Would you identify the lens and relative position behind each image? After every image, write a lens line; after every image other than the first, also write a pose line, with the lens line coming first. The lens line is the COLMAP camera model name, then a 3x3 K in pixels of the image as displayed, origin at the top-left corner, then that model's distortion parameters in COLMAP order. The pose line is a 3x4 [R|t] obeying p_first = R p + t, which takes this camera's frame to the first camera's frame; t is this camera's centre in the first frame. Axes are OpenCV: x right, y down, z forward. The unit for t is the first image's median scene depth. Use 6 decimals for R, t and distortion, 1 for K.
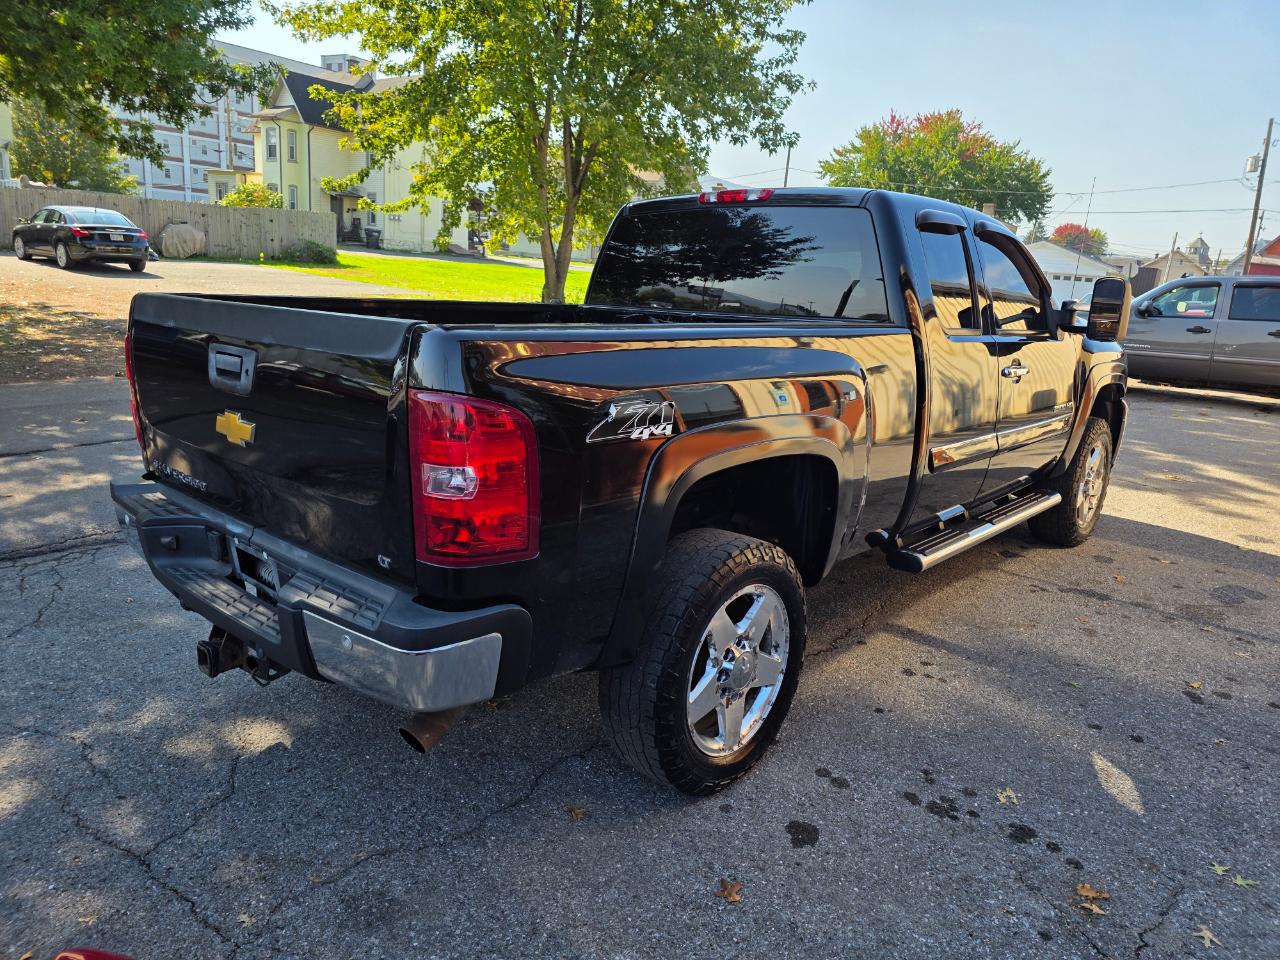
lens RADIAL K [[863.2, 0, 639.7], [0, 863.2, 475.4], [0, 0, 1]] dist [0.045747, -0.046683]
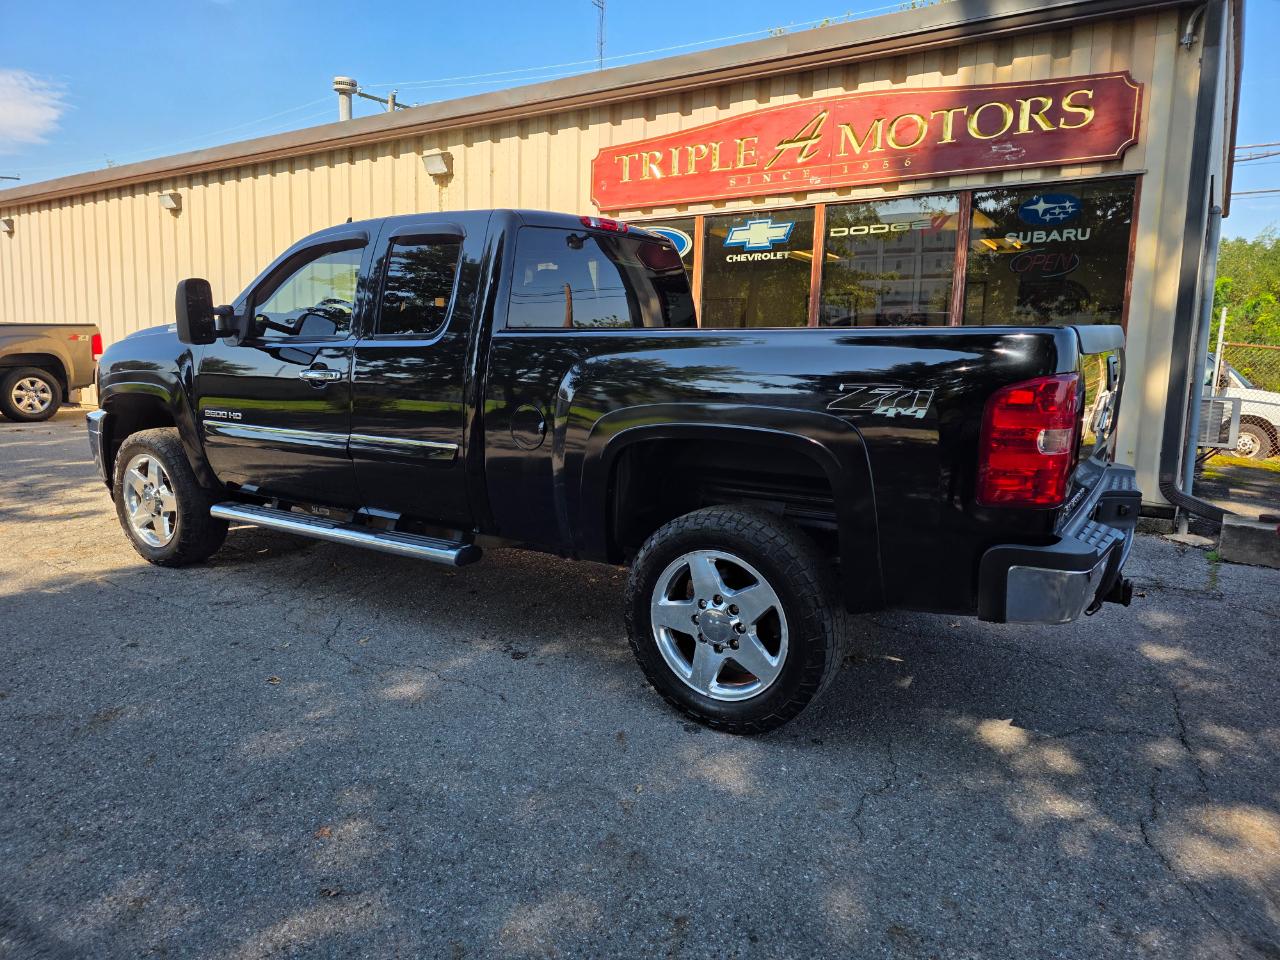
lens RADIAL K [[863.1, 0, 629.7], [0, 863.1, 473.2], [0, 0, 1]] dist [0.058215, -0.059004]
pose [[-0.145011, -0.201830, 0.968626, -0.851536], [0.204557, 0.951708, 0.228929, -0.219268], [-0.968054, 0.231336, -0.096723, 0.939685]]
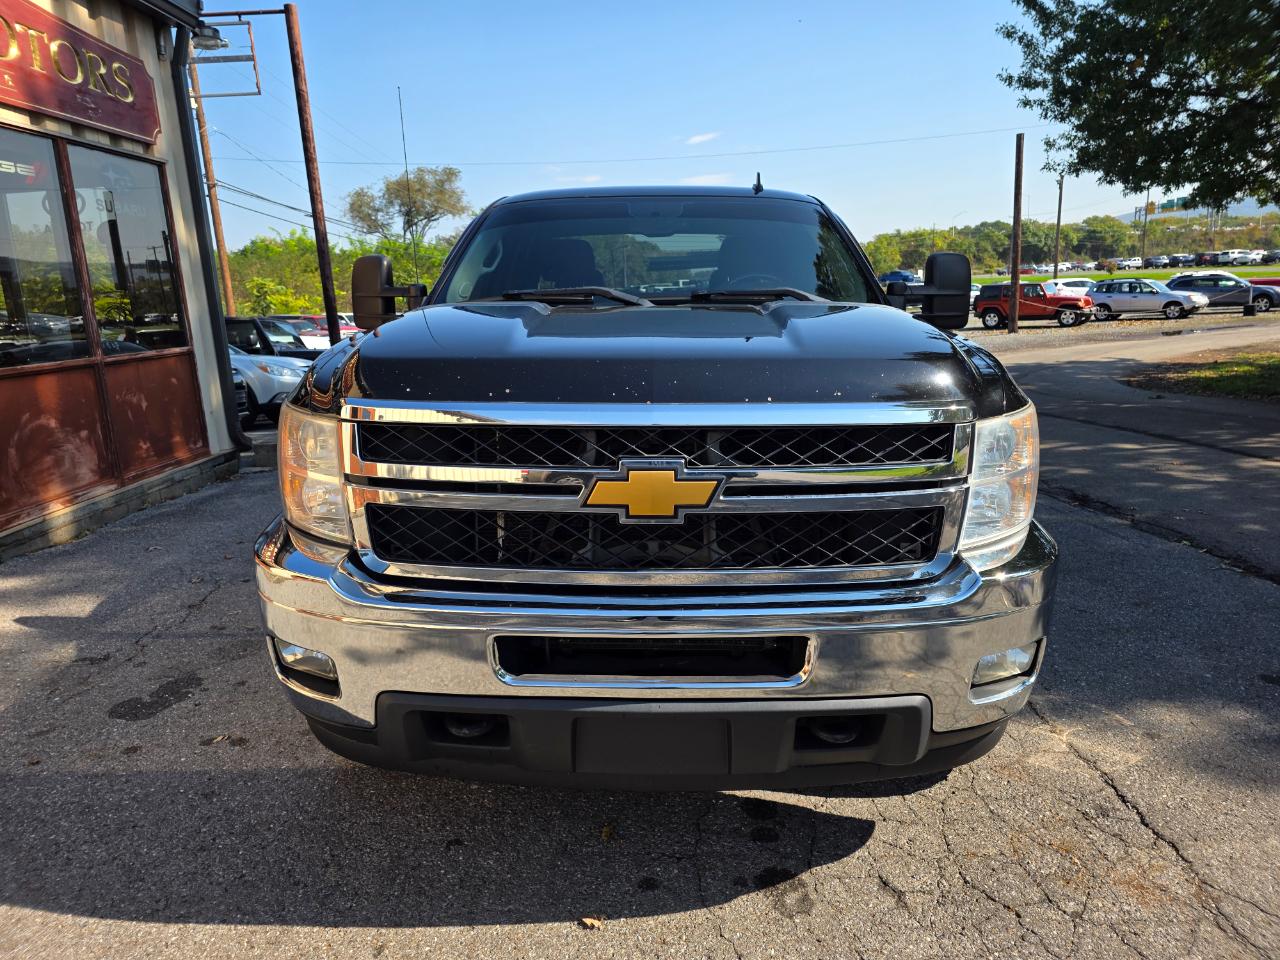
lens RADIAL K [[863.1, 0, 633.1], [0, 863.1, 464.6], [0, 0, 1]] dist [0.058215, -0.059004]
pose [[-0.763193, 0.089402, -0.639956, 0.824685], [-0.161925, 0.932321, 0.323353, -0.321368], [0.625553, 0.350406, -0.697065, 1.657383]]
